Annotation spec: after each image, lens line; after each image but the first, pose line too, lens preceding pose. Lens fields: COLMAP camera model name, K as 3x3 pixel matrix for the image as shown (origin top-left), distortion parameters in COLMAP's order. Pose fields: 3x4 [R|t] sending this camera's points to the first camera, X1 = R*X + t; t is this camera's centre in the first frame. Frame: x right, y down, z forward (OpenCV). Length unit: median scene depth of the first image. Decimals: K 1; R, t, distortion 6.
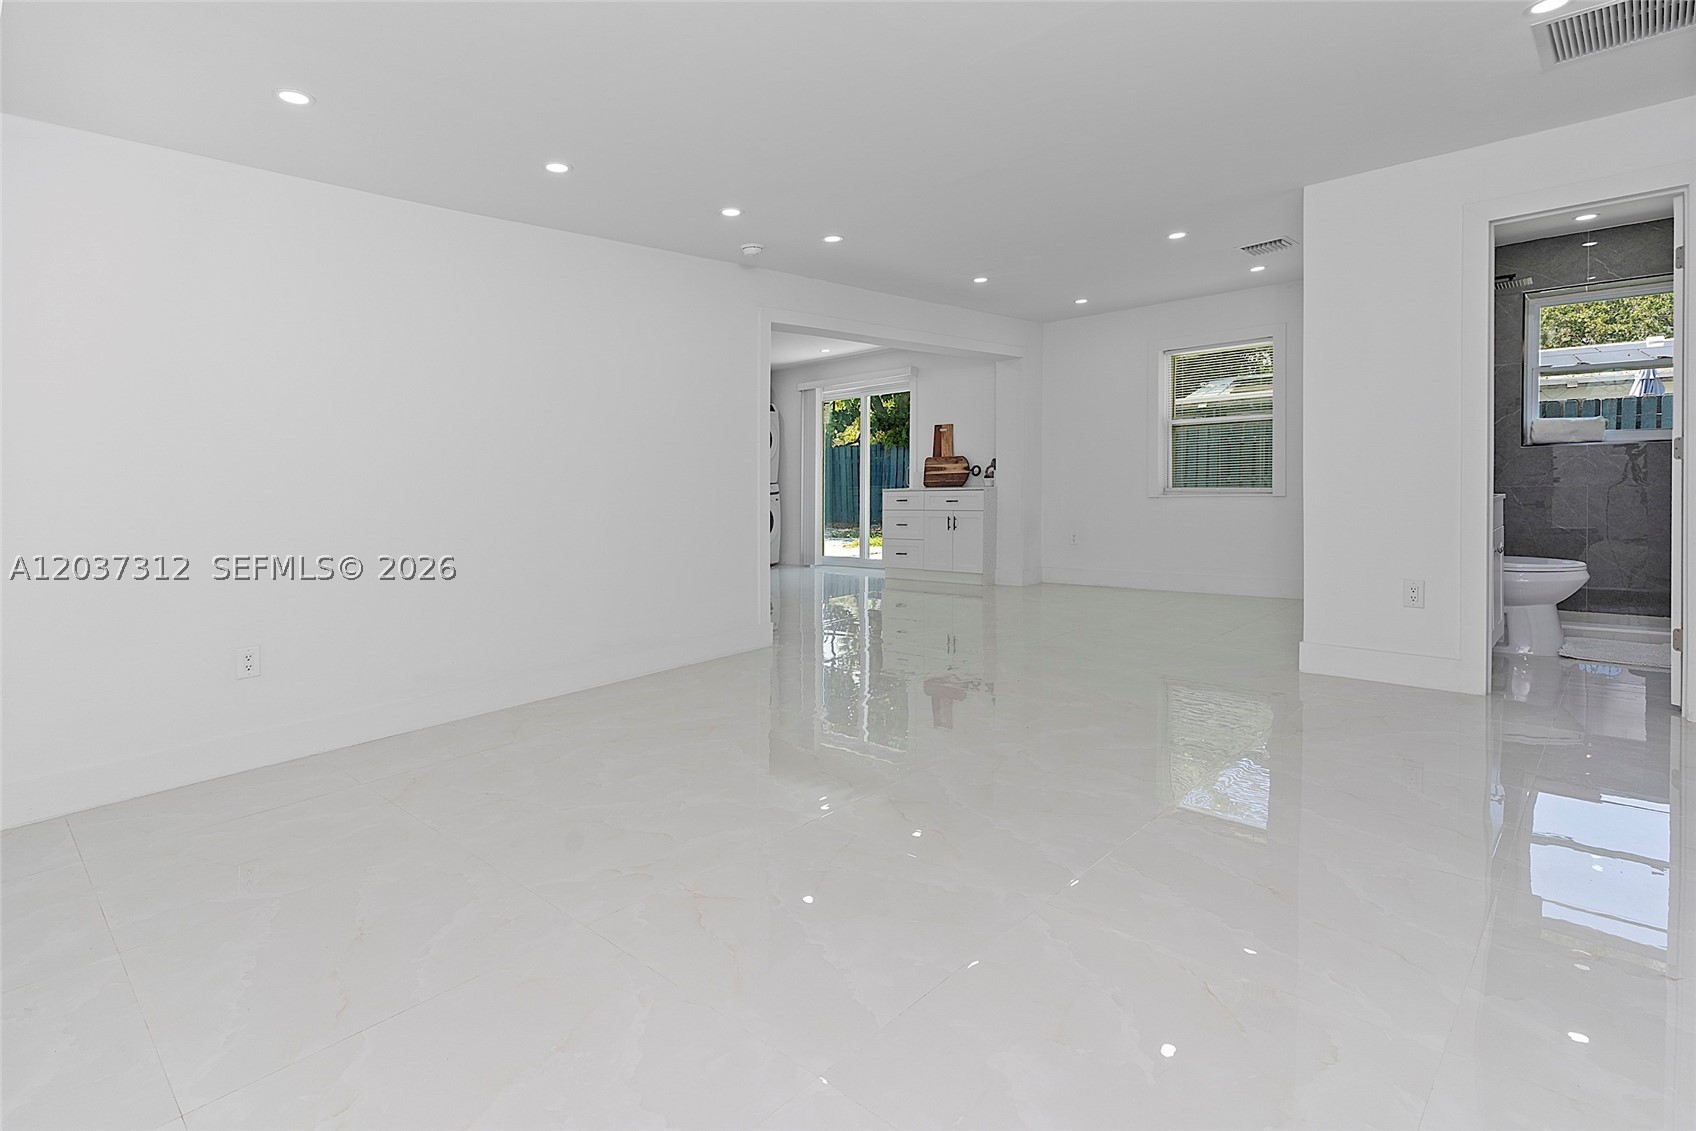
lens RADIAL K [[832.2, 0, 853.0], [0, 832.2, 519.3], [0, 0, 1]] dist [0.019091, 0.000028]
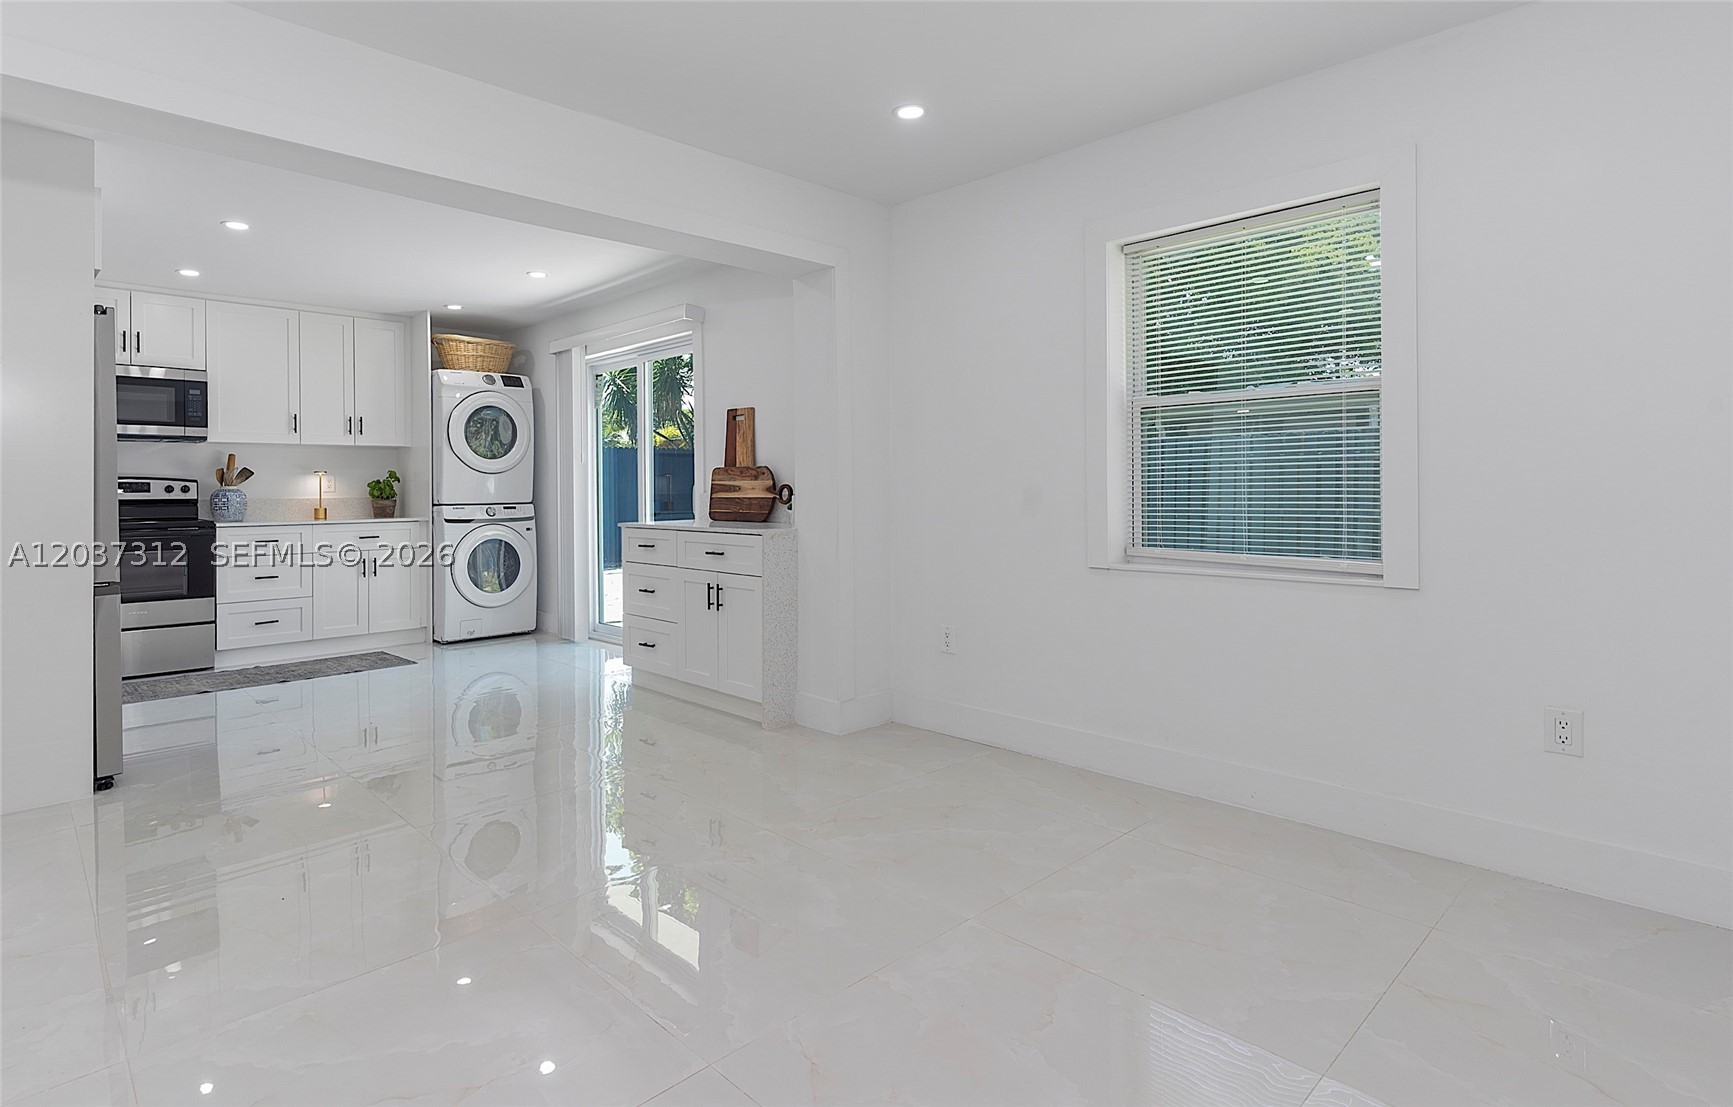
lens RADIAL K [[871.9, 0, 813.3], [0, 871.9, 483.2], [0, 0, 1]] dist [-0.000414, -0.000065]
pose [[0.998235, 0.025788, -0.053493, 0.195692], [-0.028785, 0.998013, -0.056042, -0.034631], [0.051942, 0.057483, 0.996994, 0.443737]]
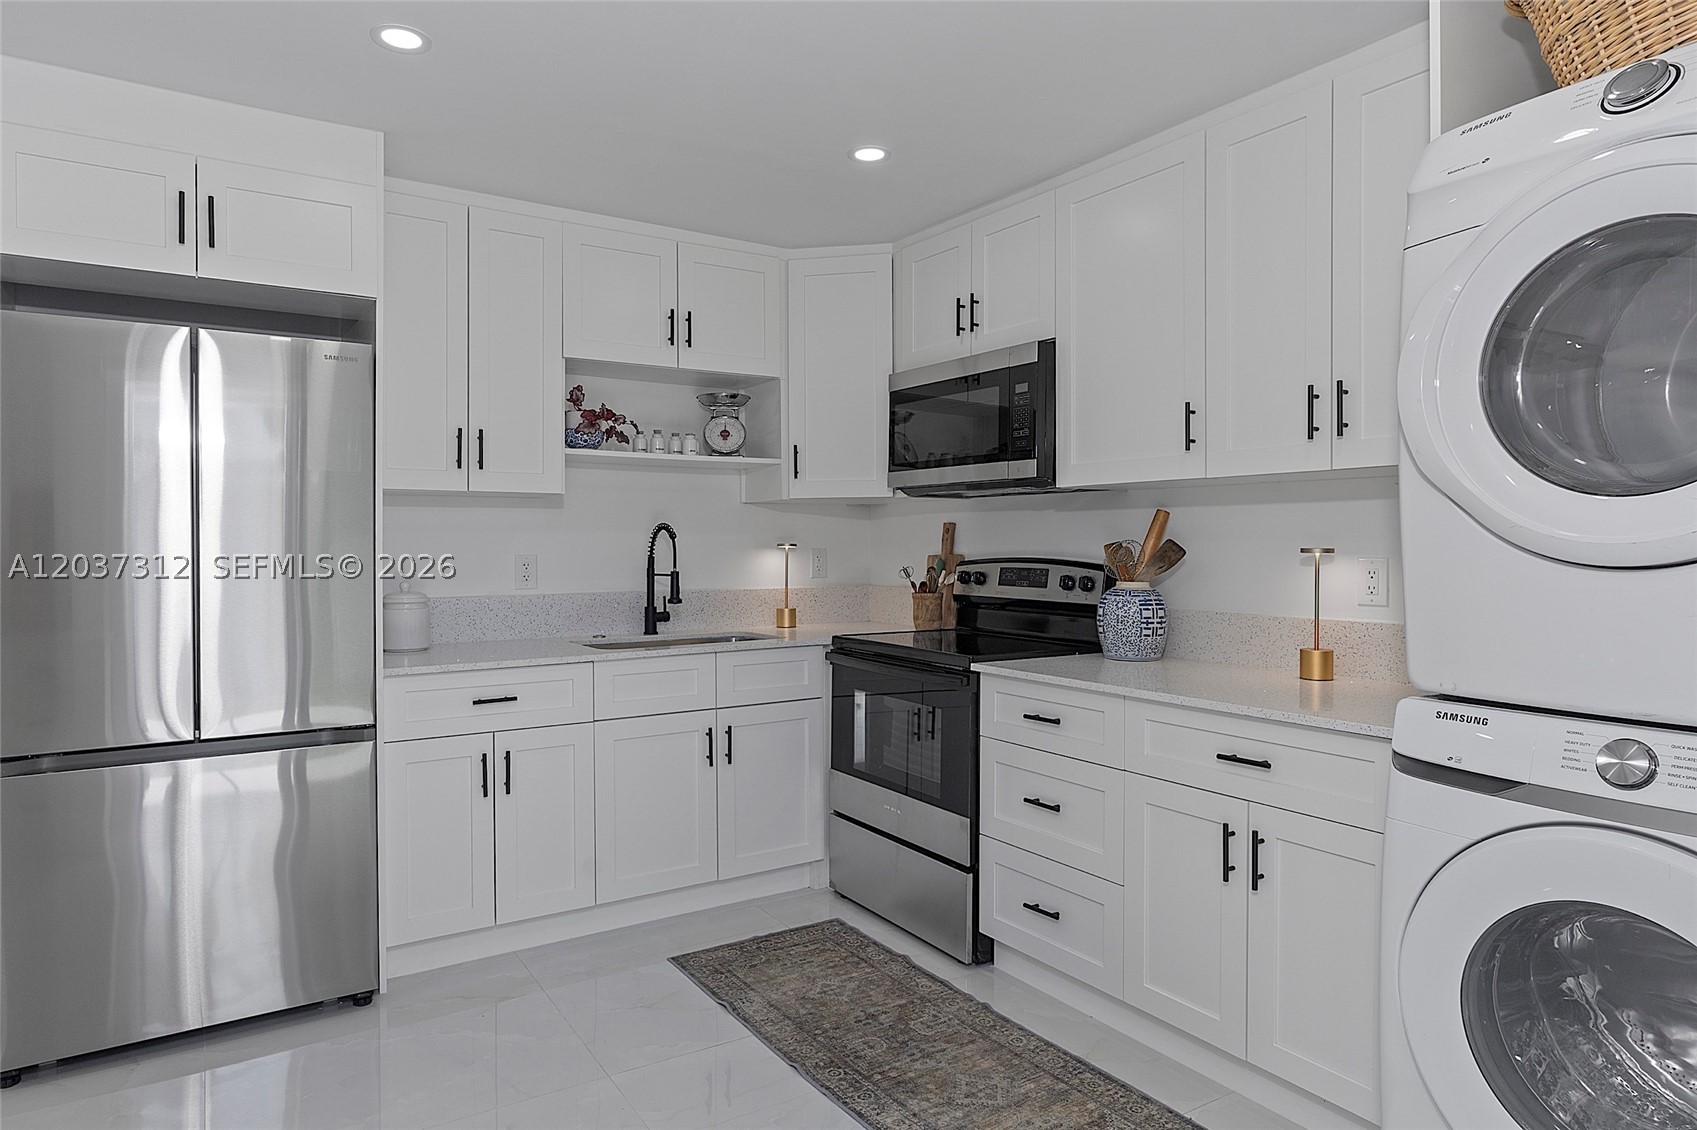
lens RADIAL K [[1019.1, 0, 832.5], [0, 1019.1, 551.7], [0, 0, 1]] dist [-0.007778, -0.001420]
pose [[-0.247675, 0.043406, -0.967870, 0.073197], [-0.043953, 0.997464, 0.055981, -0.085234], [0.967846, 0.056406, -0.245139, 1.108936]]
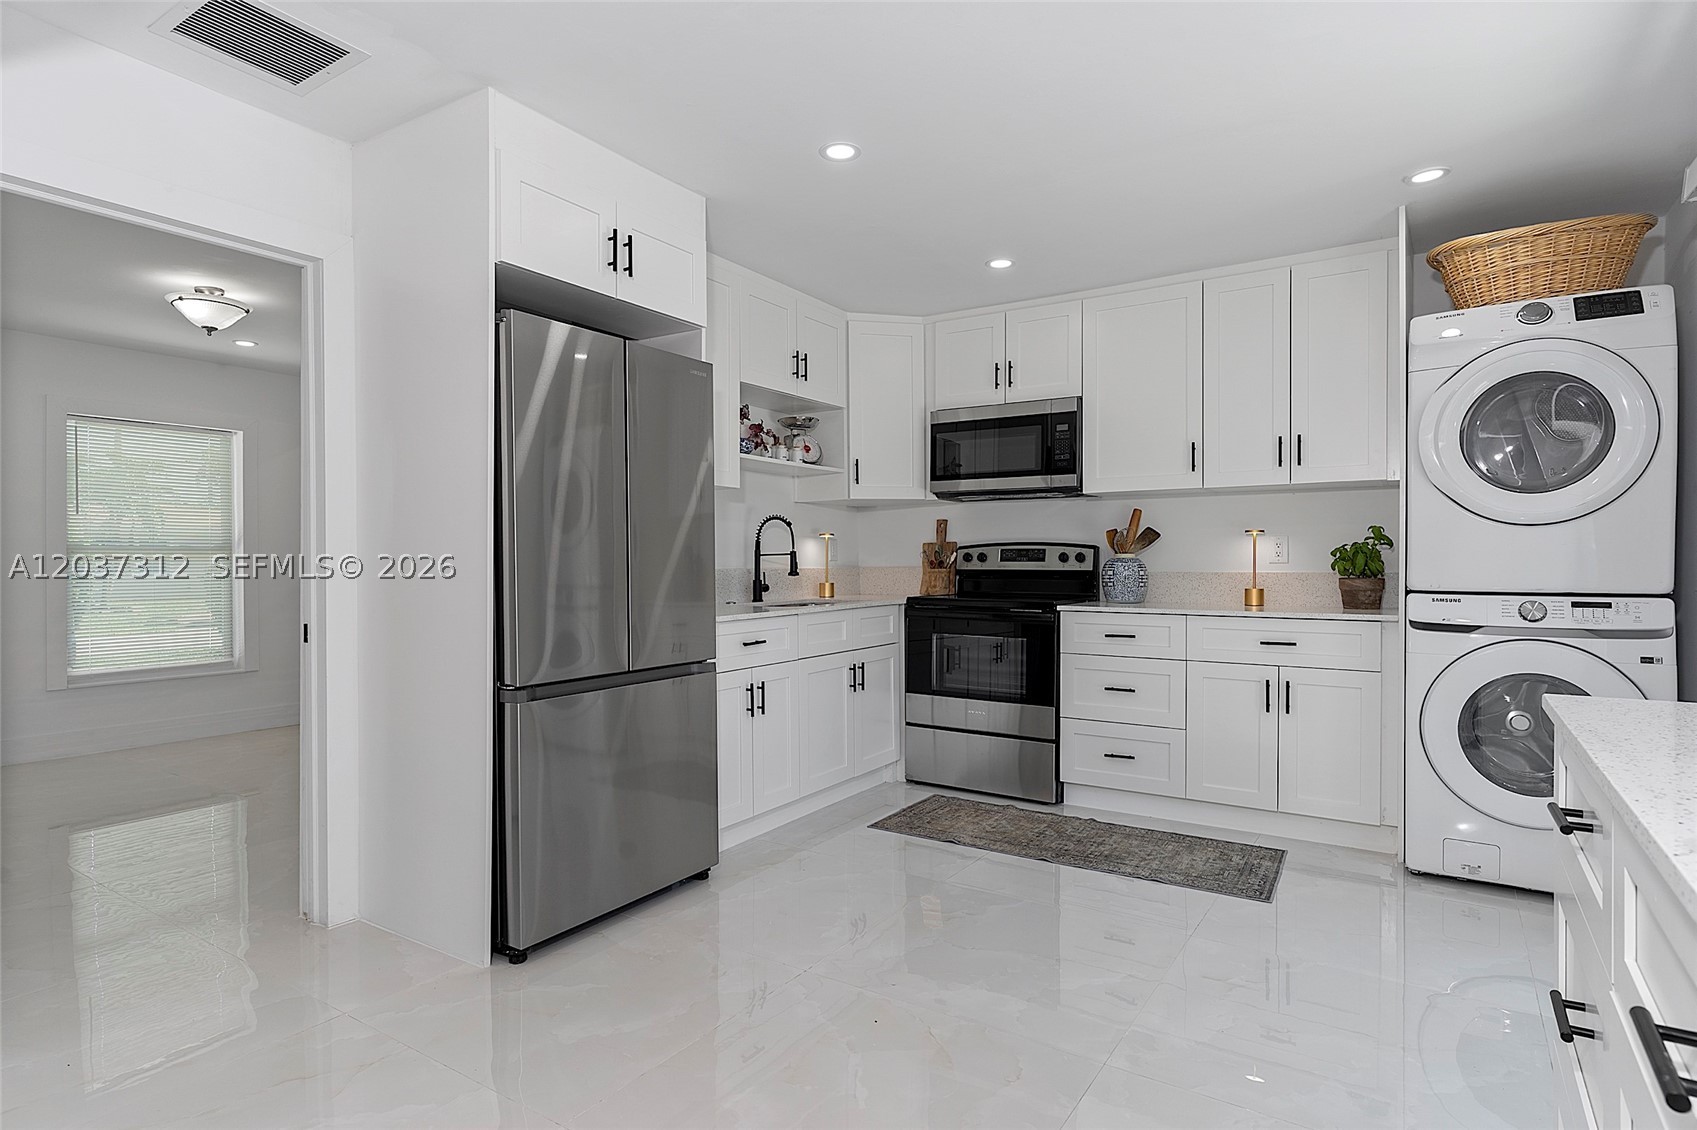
lens RADIAL K [[895.8, 0, 842.7], [0, 895.8, 572.9], [0, 0, 1]] dist [0.004571, 0.001509]
pose [[0.176616, 0.048061, -0.983106, 0.168910], [-0.057601, 0.997600, 0.038422, -0.057721], [0.982593, 0.049843, 0.178960, 0.870472]]
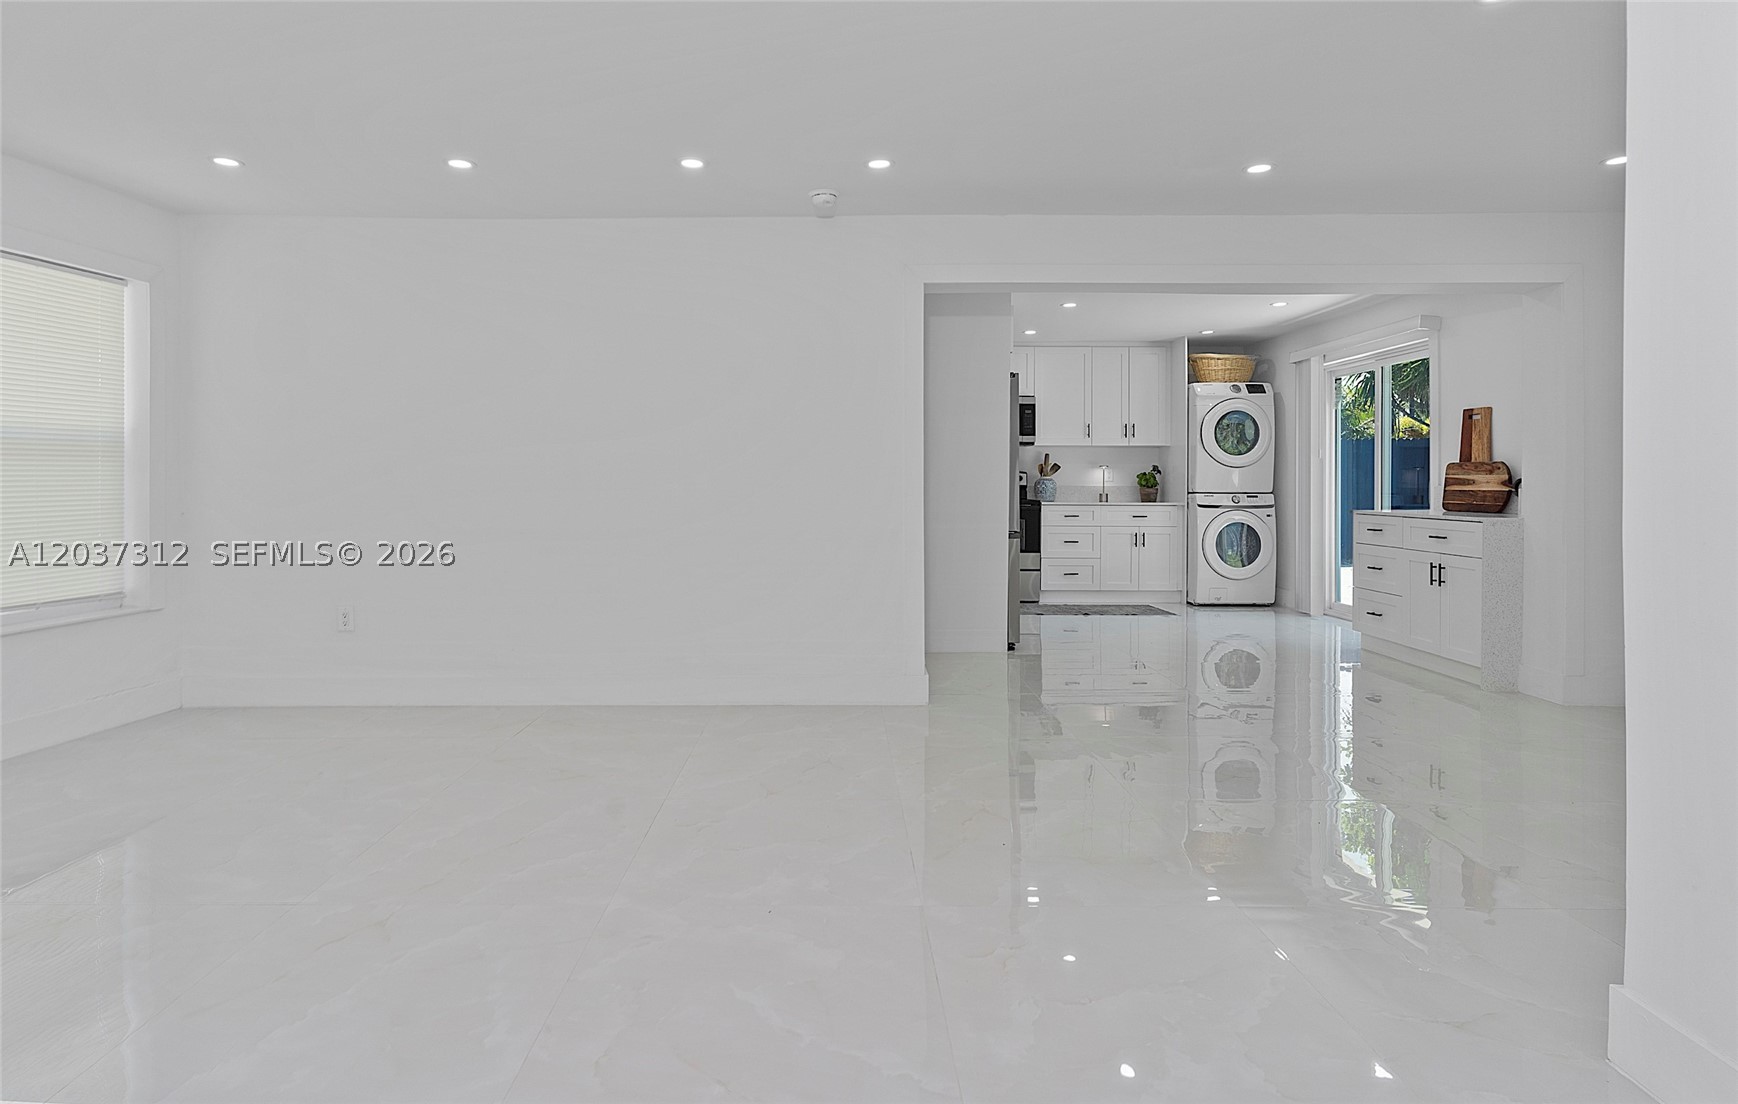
lens RADIAL K [[923.2, 0, 828.6], [0, 923.2, 482.9], [0, 0, 1]] dist [0.000442, -0.000468]
pose [[0.686468, 0.038144, -0.726159, 0.282283], [-0.066079, 0.997764, -0.010056, -0.023727], [0.724152, 0.054887, 0.687453, 0.217275]]
